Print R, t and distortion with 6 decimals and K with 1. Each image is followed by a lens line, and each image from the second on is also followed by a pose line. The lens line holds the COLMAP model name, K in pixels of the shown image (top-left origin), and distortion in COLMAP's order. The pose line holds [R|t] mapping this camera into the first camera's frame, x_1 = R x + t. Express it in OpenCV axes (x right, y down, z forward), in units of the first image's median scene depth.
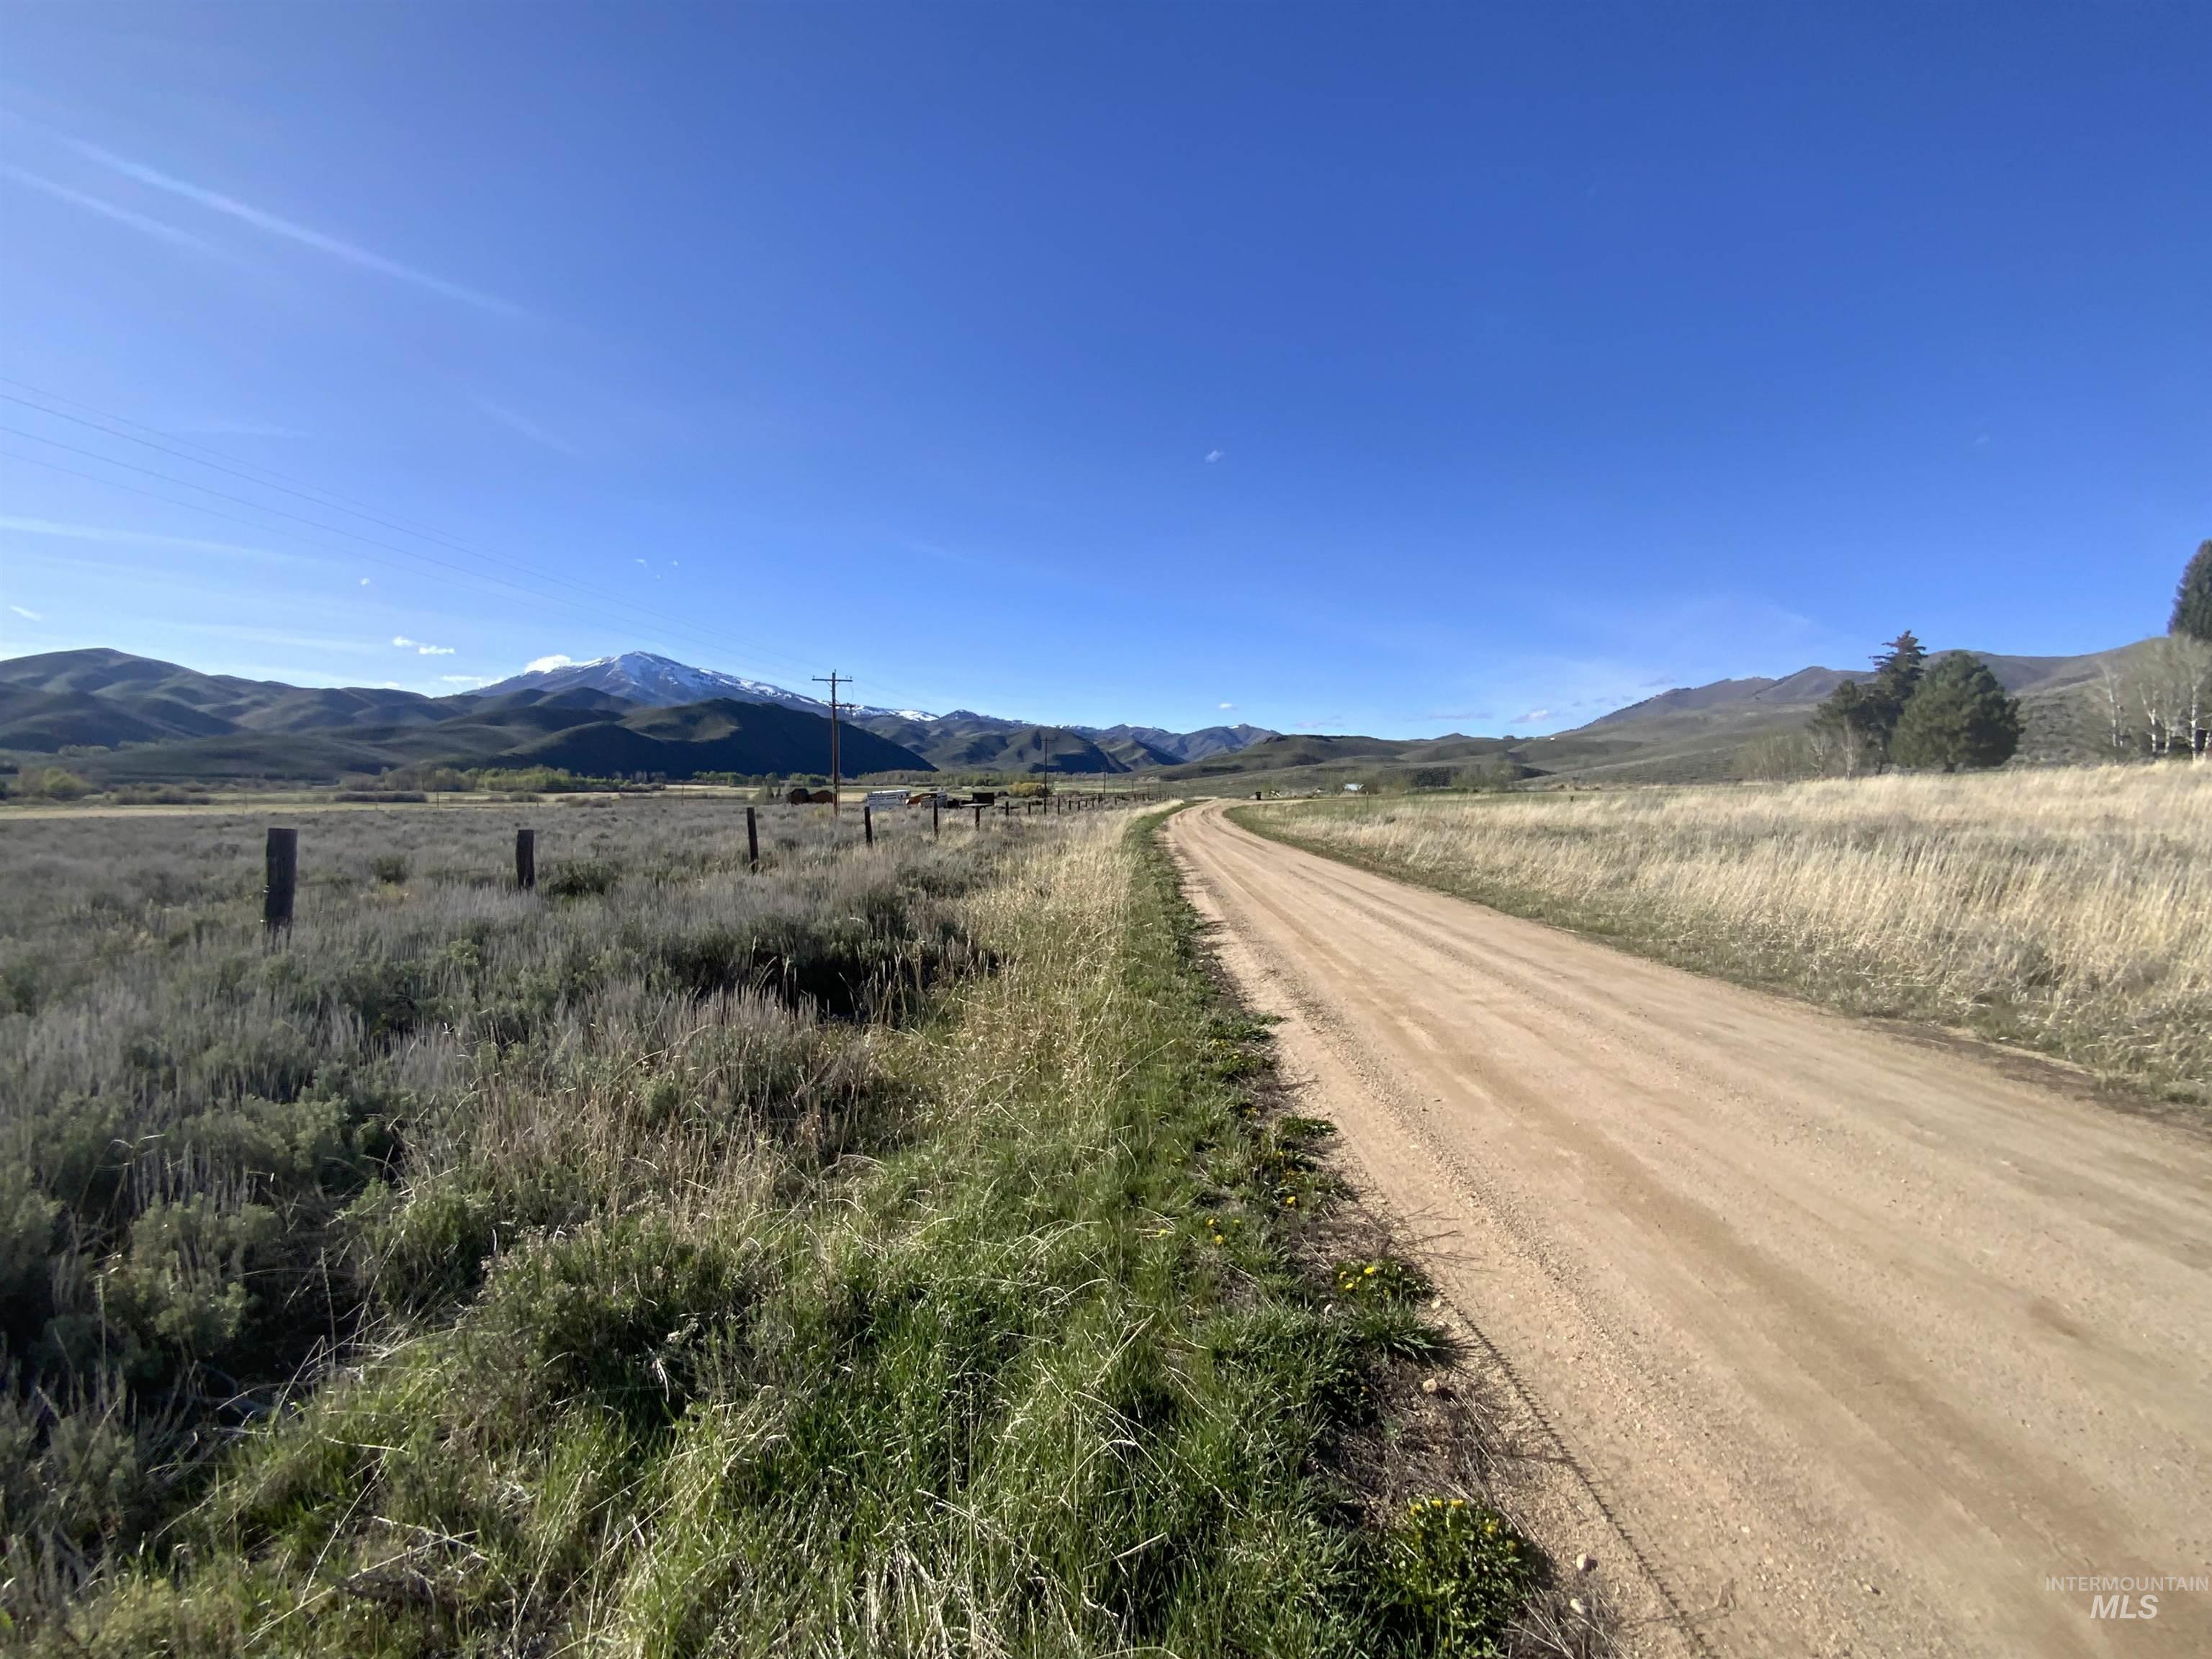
lens RADIAL K [[879.8, 0, 1097.1], [0, 879.8, 829.5], [0, 0, 1]] dist [0.013765, -0.011132]
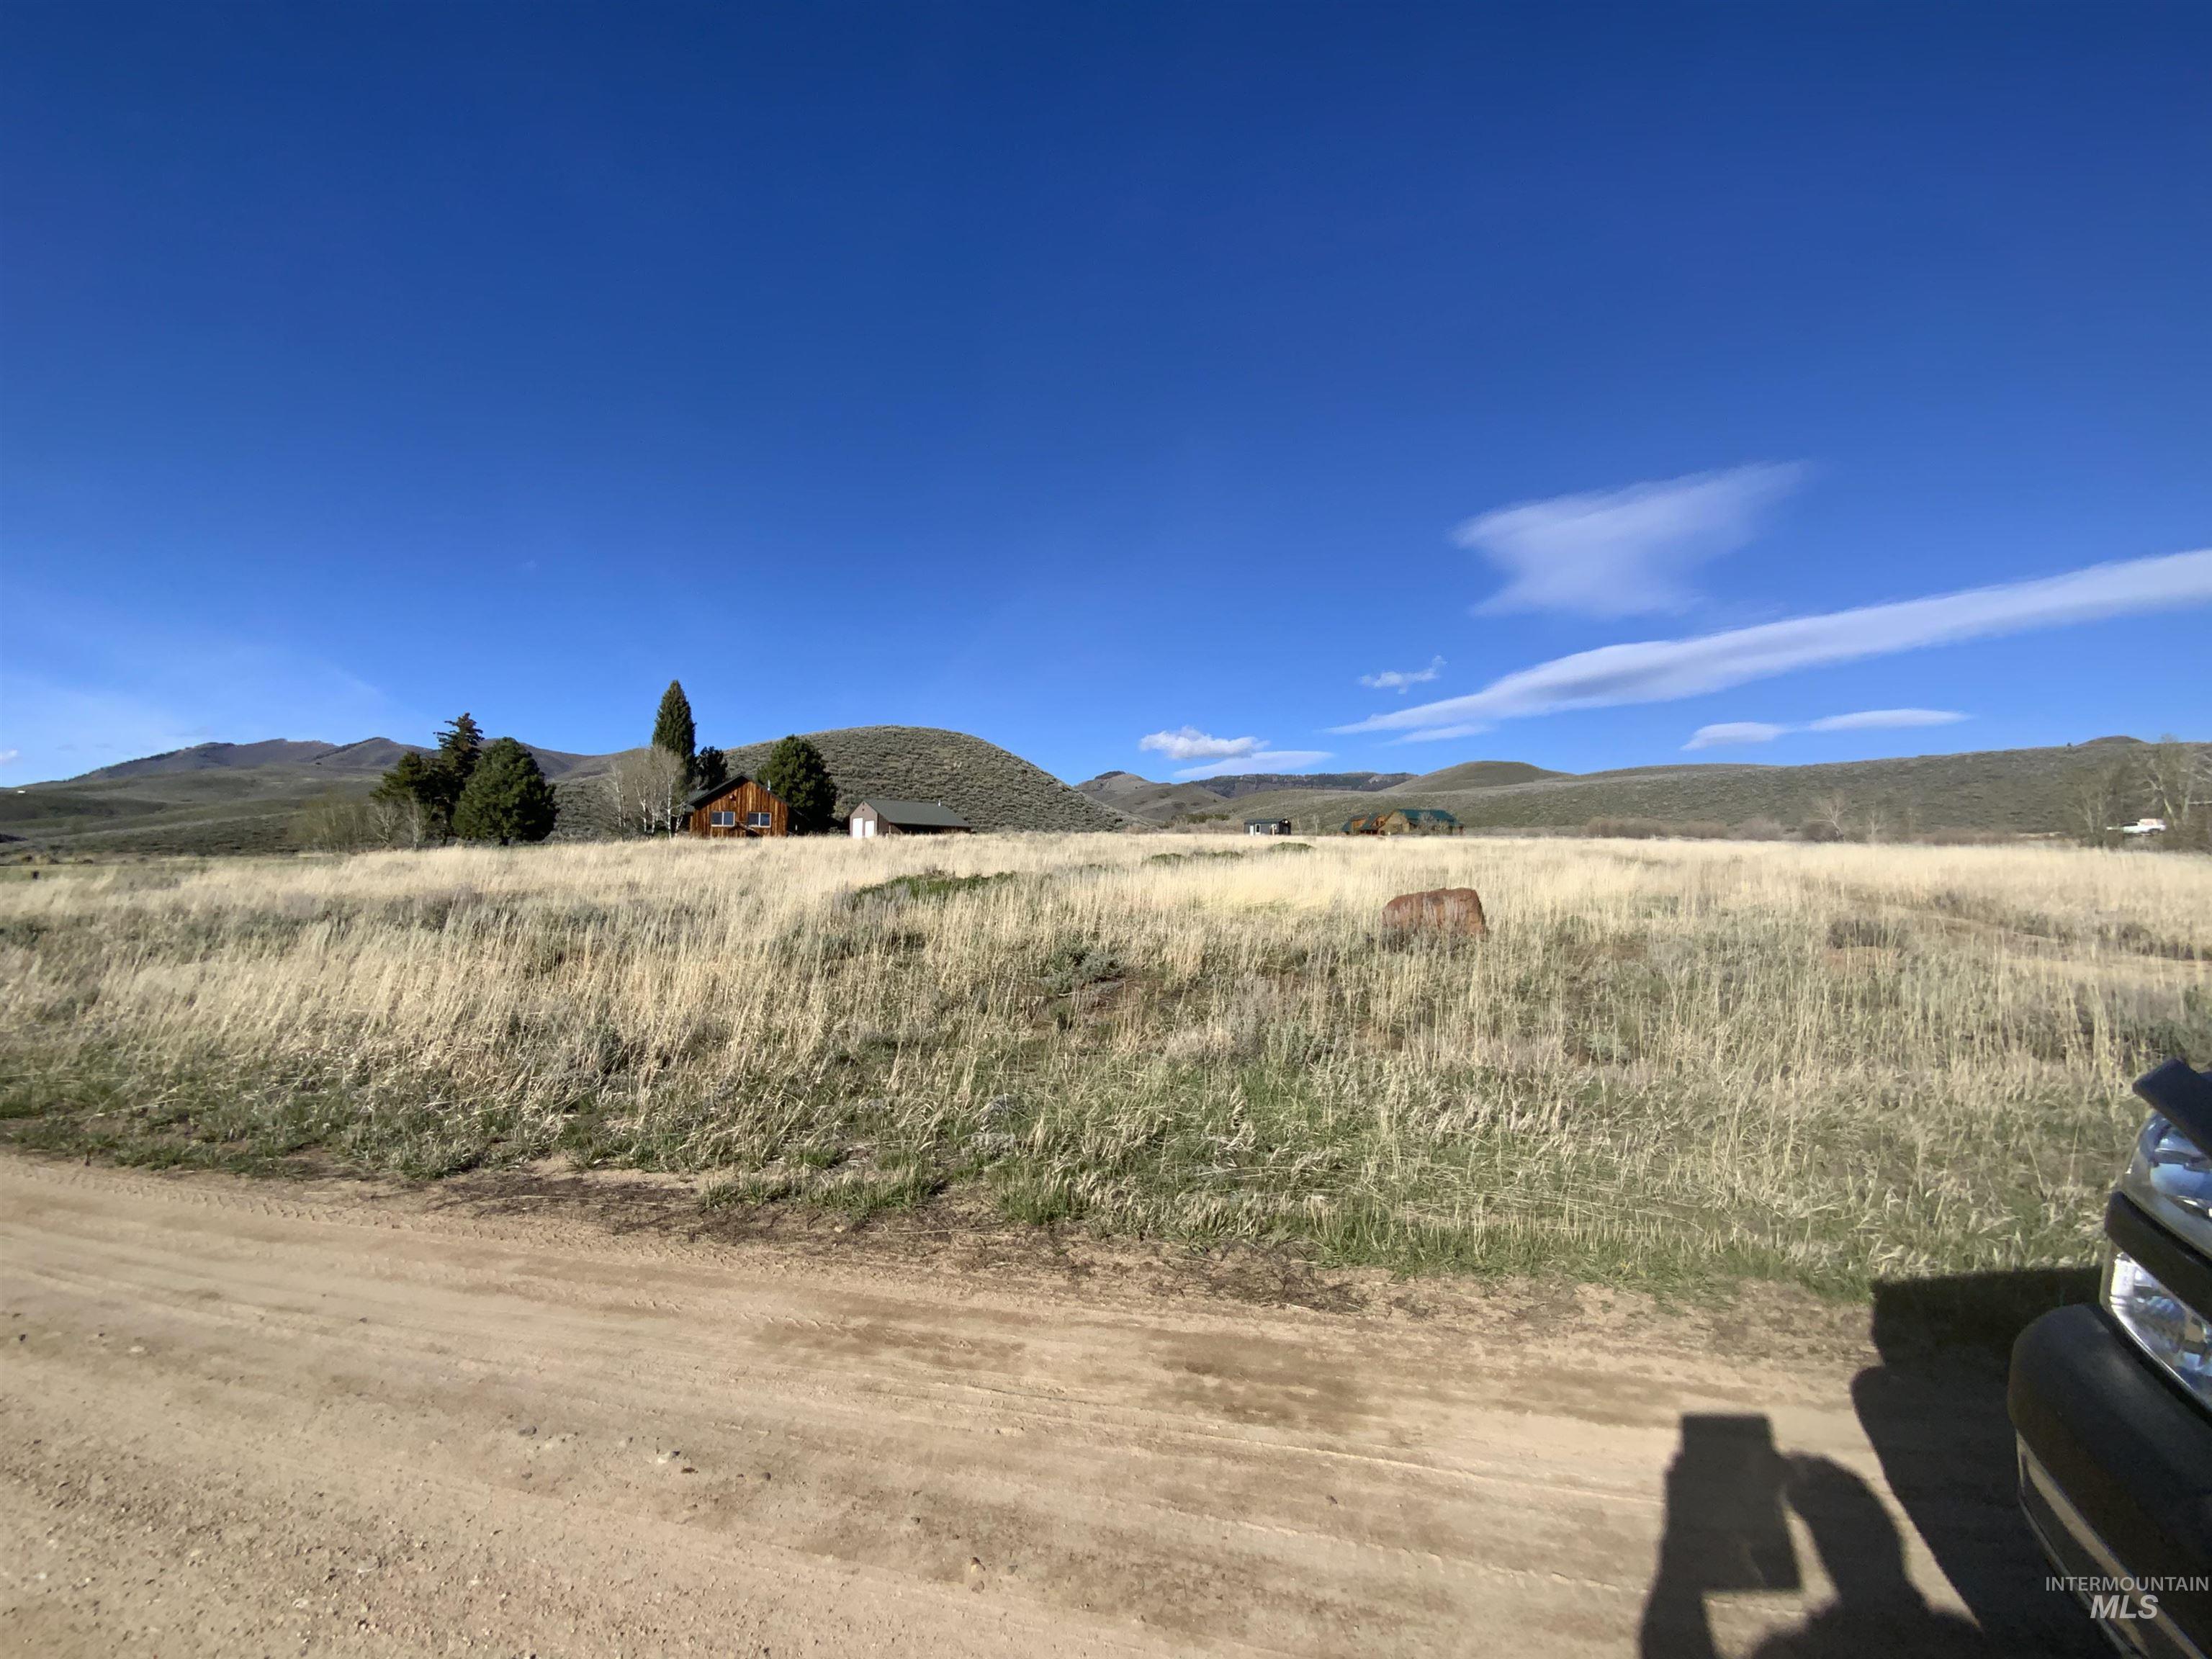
lens RADIAL K [[879.8, 0, 1097.1], [0, 879.8, 829.5], [0, 0, 1]] dist [0.013765, -0.011132]
pose [[0.208322, 0.032337, 0.977526, 0.085432], [0.047896, 0.997917, -0.043219, -0.003935], [-0.976887, 0.055823, 0.206339, 0.098643]]
